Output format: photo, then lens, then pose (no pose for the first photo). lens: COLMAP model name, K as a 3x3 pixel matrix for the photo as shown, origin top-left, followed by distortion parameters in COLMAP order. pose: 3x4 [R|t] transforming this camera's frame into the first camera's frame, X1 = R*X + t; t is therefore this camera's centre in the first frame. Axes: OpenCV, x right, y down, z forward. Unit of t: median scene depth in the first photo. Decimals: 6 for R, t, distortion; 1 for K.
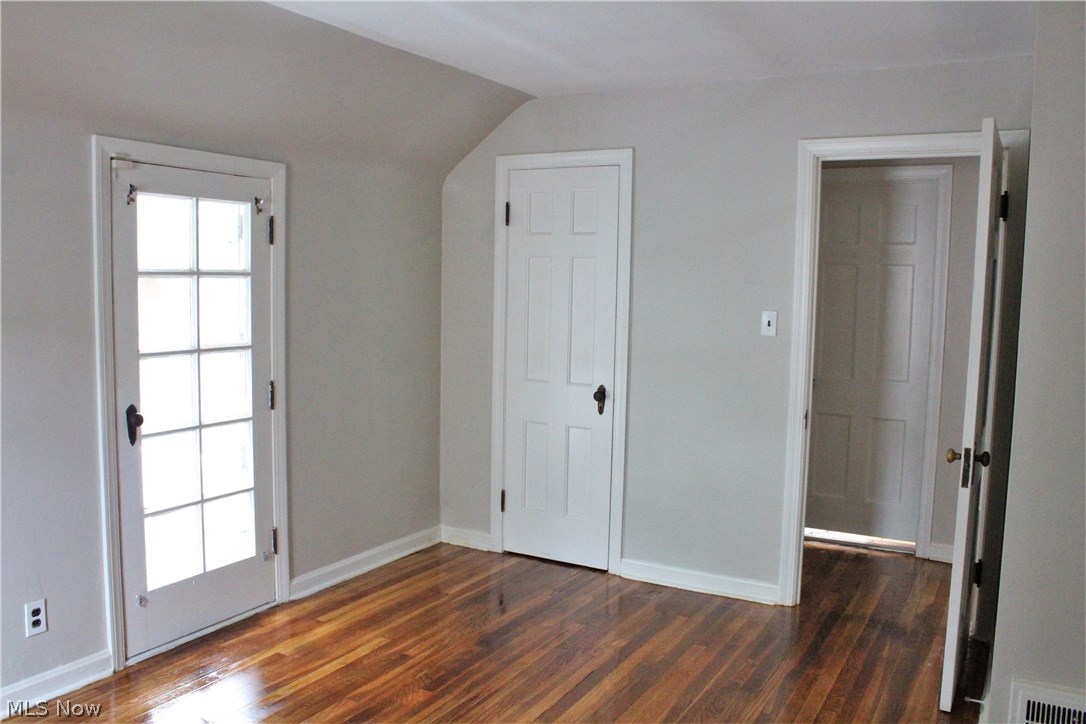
lens RADIAL K [[924.8, 0, 543.0], [0, 924.8, 362.0], [0, 0, 1]] dist [-0.160910, 0.141926]
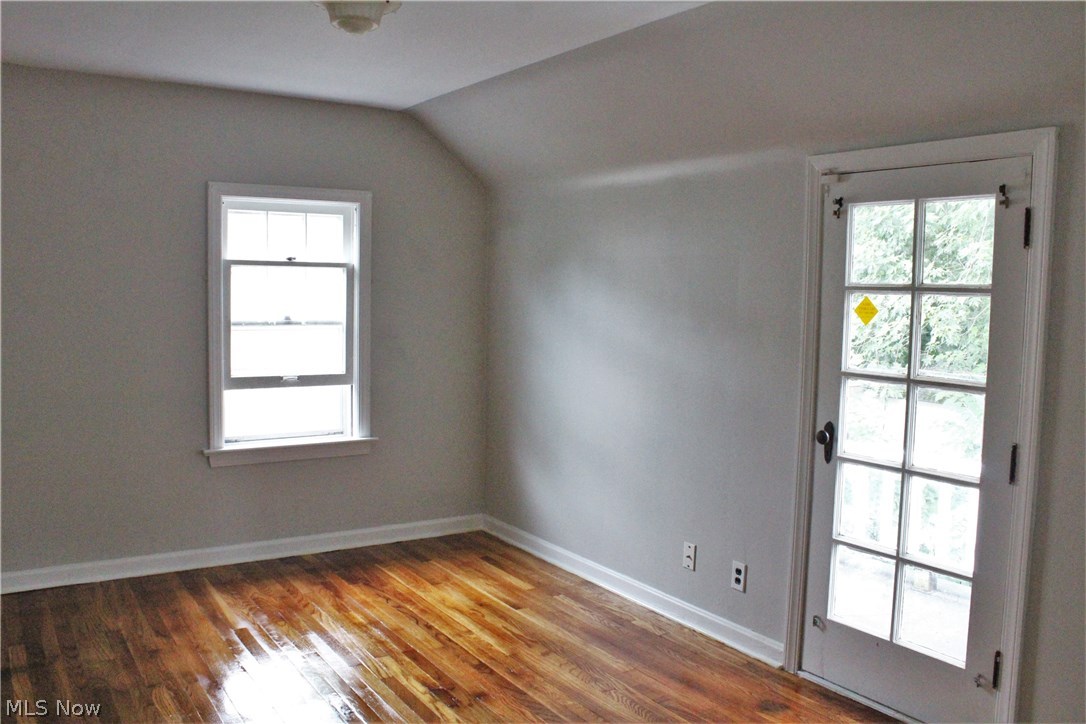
lens RADIAL K [[924.8, 0, 543.0], [0, 924.8, 362.0], [0, 0, 1]] dist [-0.160910, 0.141926]
pose [[-0.469807, 0.042590, -0.881741, 0.538045], [-0.109117, 0.988374, 0.105880, -0.084246], [0.875999, 0.145956, -0.459698, 1.122244]]
